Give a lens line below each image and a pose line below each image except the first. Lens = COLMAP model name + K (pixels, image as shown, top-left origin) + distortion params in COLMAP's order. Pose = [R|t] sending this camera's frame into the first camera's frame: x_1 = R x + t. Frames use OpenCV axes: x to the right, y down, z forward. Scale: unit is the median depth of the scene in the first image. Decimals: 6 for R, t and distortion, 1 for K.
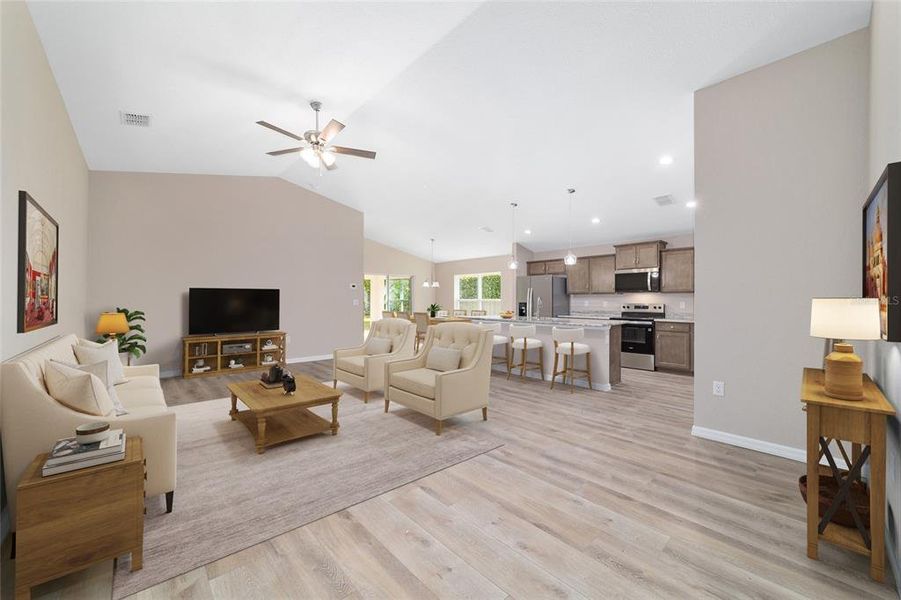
lens RADIAL K [[343.7, 0, 447.2], [0, 343.7, 296.5], [0, 0, 1]] dist [-0.008183, 0.000283]
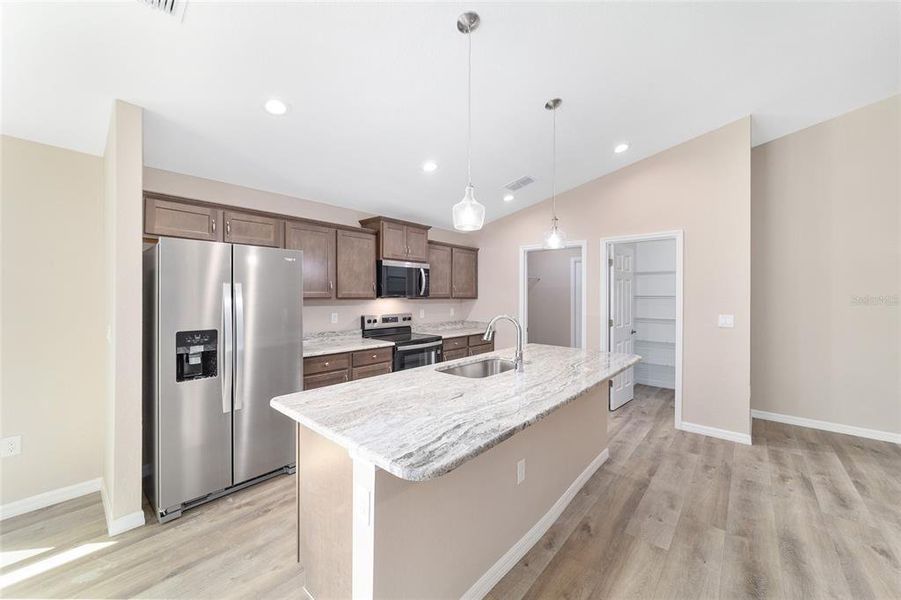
lens RADIAL K [[343.7, 0, 447.2], [0, 343.7, 296.5], [0, 0, 1]] dist [-0.008183, 0.000283]
pose [[-0.100921, -0.006154, 0.994875, -0.105777], [-0.013011, 0.999904, 0.004866, -0.018921], [-0.994809, -0.012453, -0.100992, 1.004556]]
